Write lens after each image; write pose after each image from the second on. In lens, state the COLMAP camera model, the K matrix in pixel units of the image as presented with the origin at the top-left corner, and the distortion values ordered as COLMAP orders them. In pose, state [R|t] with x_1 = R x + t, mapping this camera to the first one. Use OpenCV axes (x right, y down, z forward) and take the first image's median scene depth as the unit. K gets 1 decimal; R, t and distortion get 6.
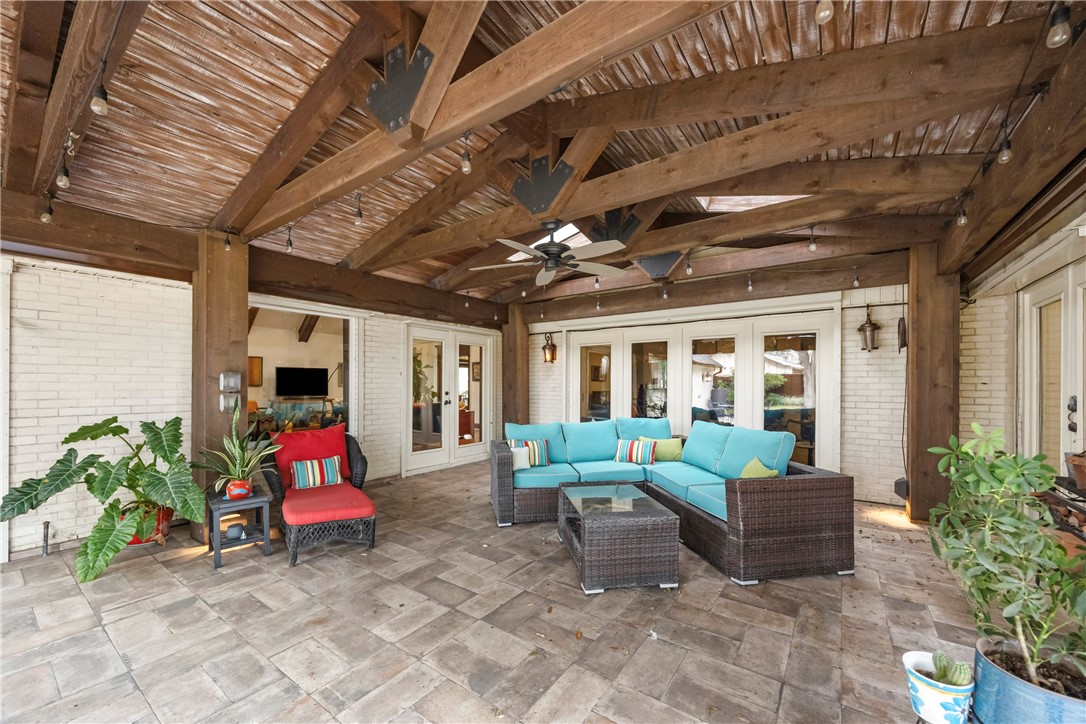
lens RADIAL K [[417.0, 0, 540.2], [0, 417.0, 388.1], [0, 0, 1]] dist [-0.003046, -0.000190]
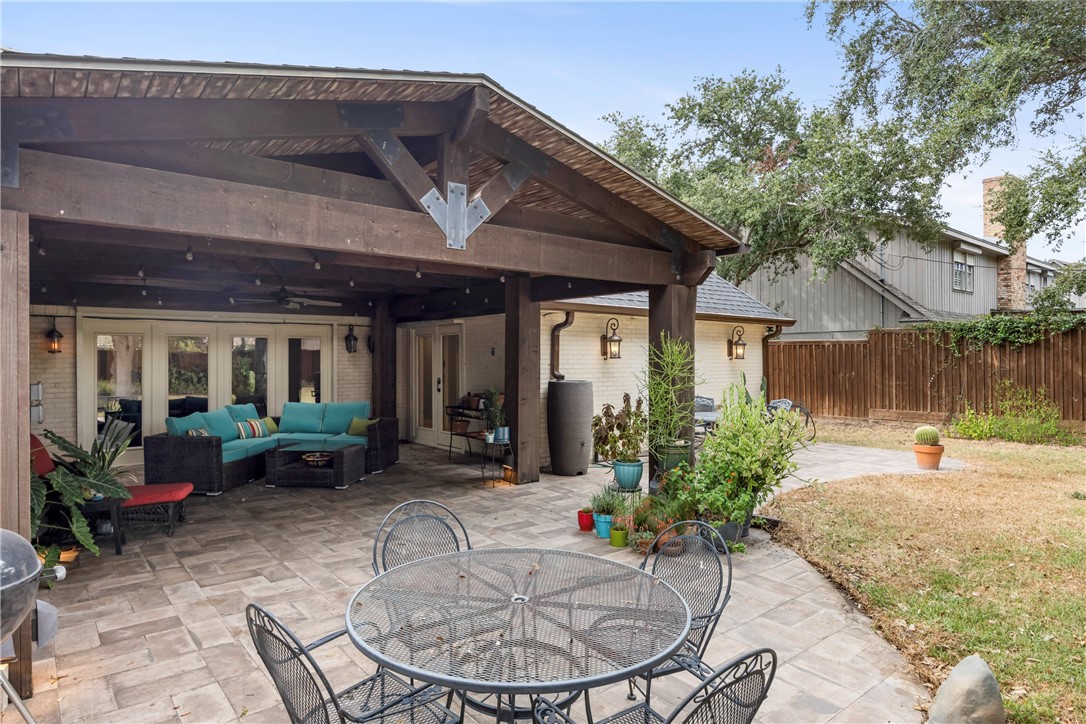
lens RADIAL K [[641.3, 0, 543.3], [0, 641.3, 356.8], [0, 0, 1]] dist [-0.006653, -0.002517]
pose [[0.254903, -0.001257, 0.966966, -2.297684], [0.014497, 0.999892, -0.002522, -0.088701], [-0.966858, 0.014661, 0.254894, -0.597388]]
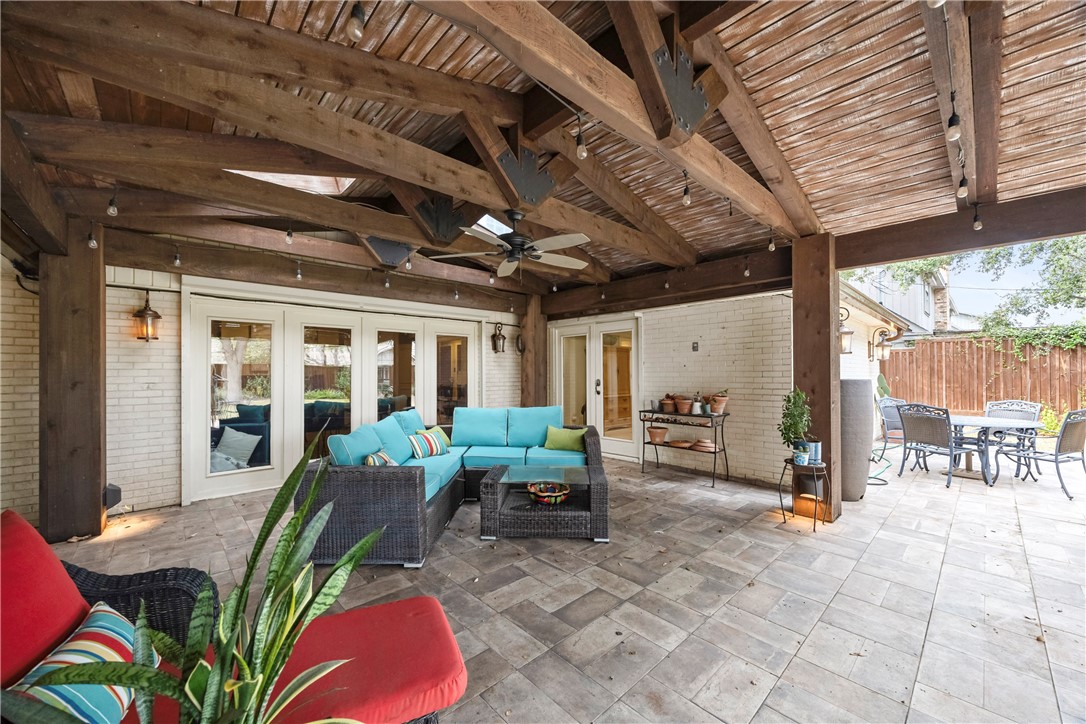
lens RADIAL K [[417.0, 0, 540.2], [0, 417.0, 370.0], [0, 0, 1]] dist [-0.003046, -0.000190]
pose [[0.195968, 0.005676, 0.980594, -1.063983], [0.015676, 0.999837, -0.008921, -0.015502], [-0.980485, 0.017120, 0.195847, 0.861208]]
